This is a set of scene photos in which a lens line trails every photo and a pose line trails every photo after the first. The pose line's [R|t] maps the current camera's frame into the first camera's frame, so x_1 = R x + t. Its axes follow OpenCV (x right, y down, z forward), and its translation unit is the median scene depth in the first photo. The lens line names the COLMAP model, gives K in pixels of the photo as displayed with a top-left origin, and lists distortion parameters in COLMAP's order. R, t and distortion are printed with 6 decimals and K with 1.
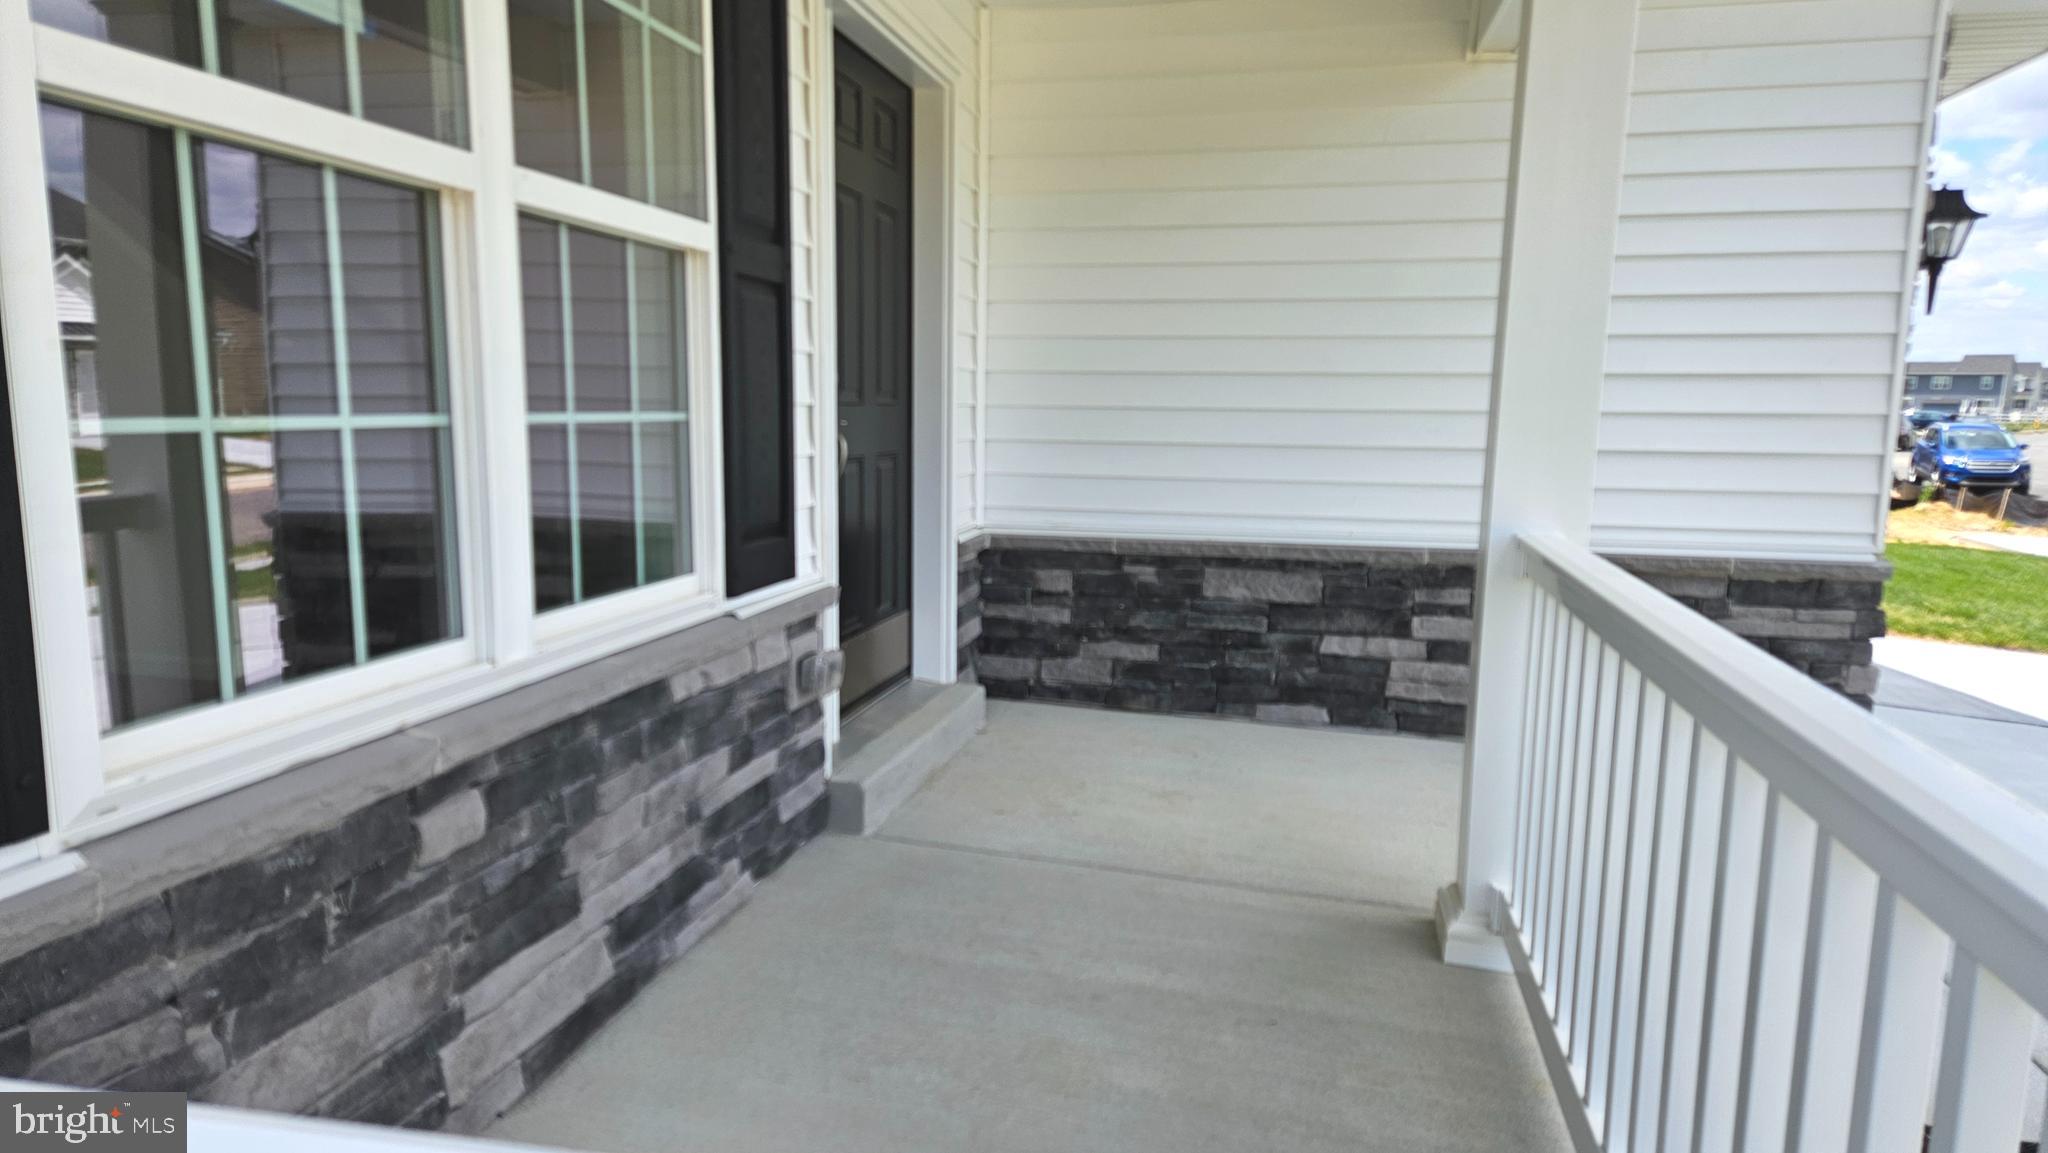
lens RADIAL K [[1381.4, 0, 1024.0], [0, 1381.4, 576.5], [0, 0, 1]] dist [0.053896, -0.000901]
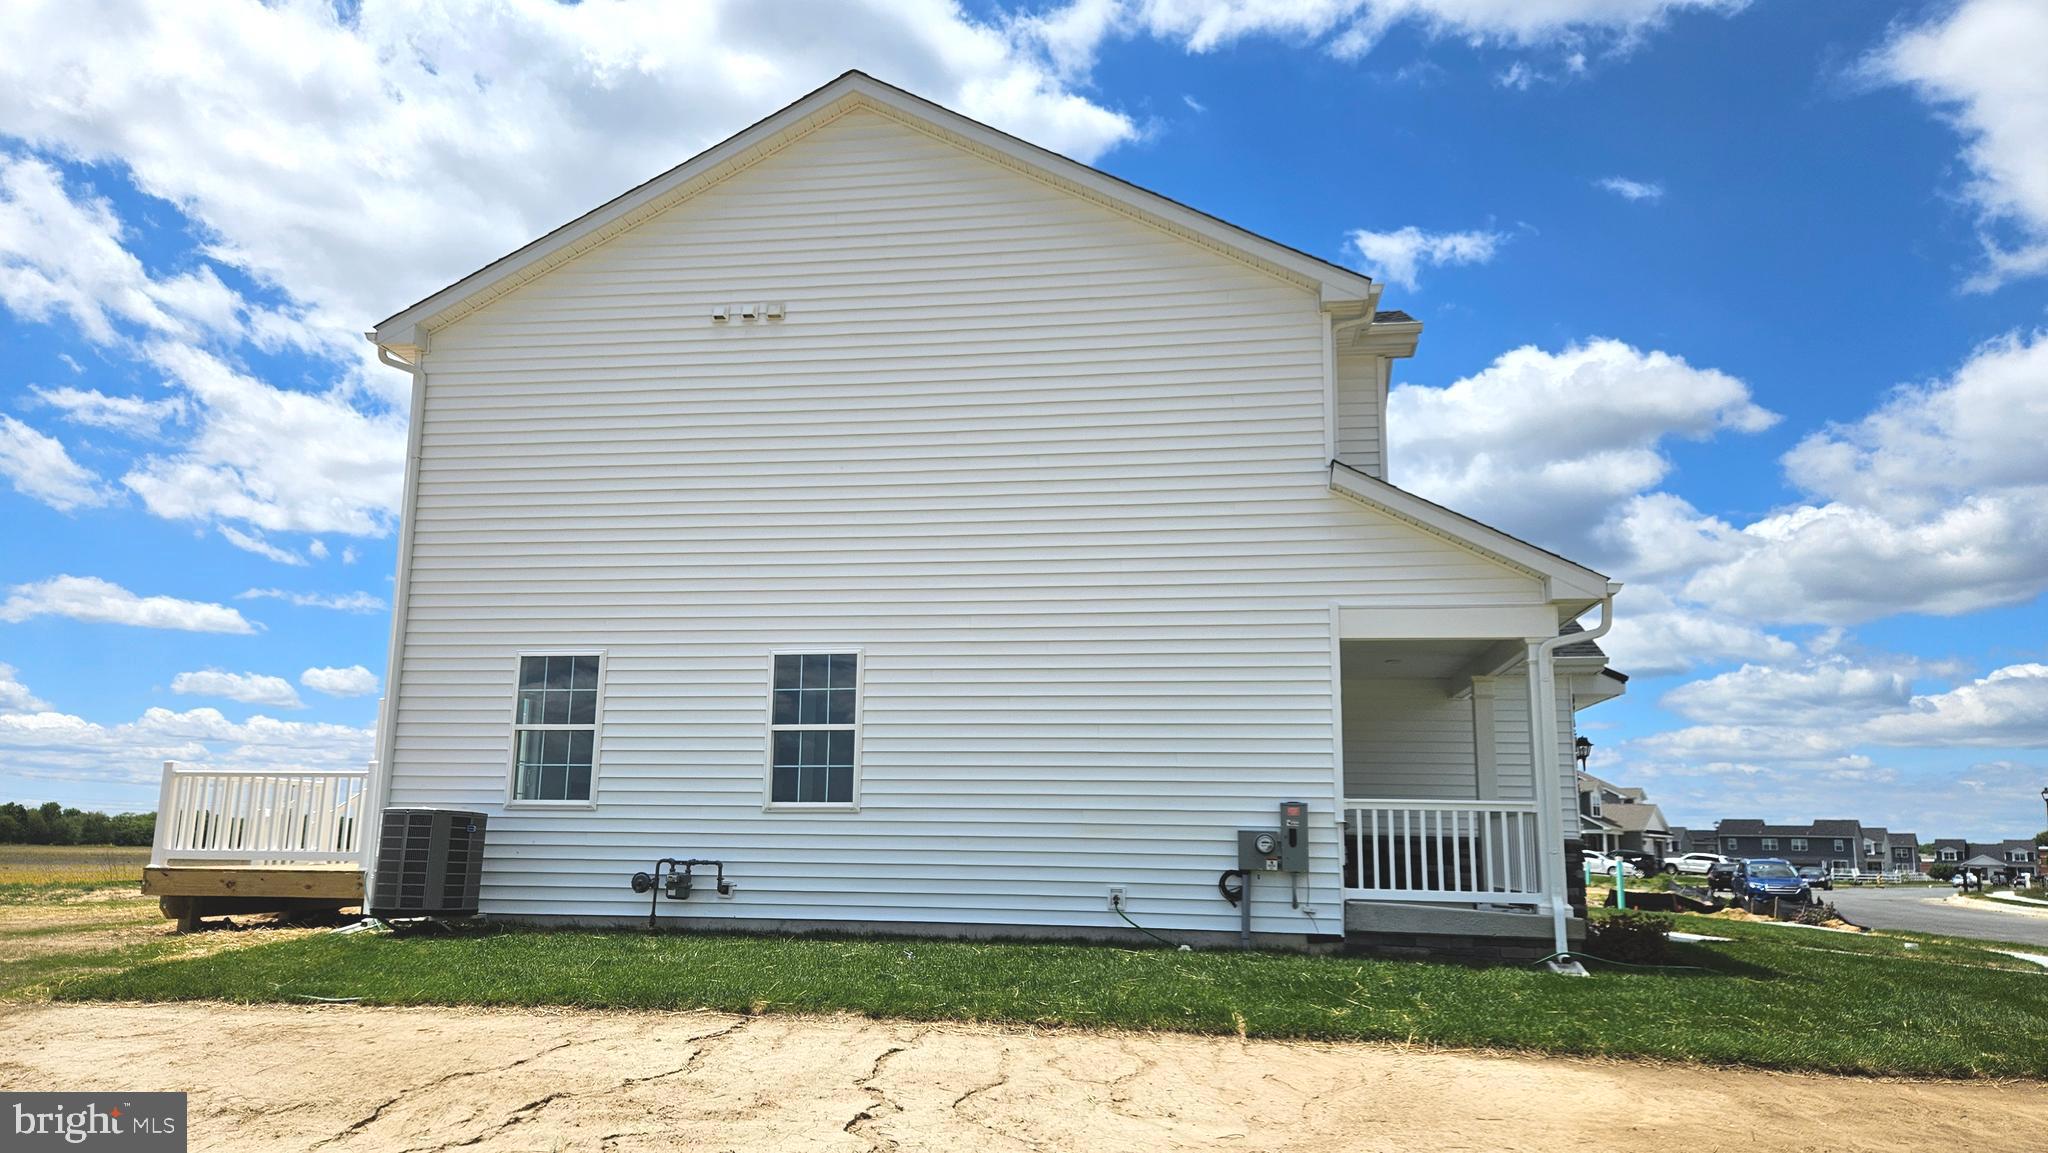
lens RADIAL K [[1381.4, 0, 1024.0], [0, 1381.4, 576.5], [0, 0, 1]] dist [0.053896, -0.000901]
pose [[0.997916, 0.011747, 0.063453, -0.918970], [0.009347, 0.946609, -0.322247, 0.432785], [-0.063851, 0.322169, 0.944527, -2.205388]]
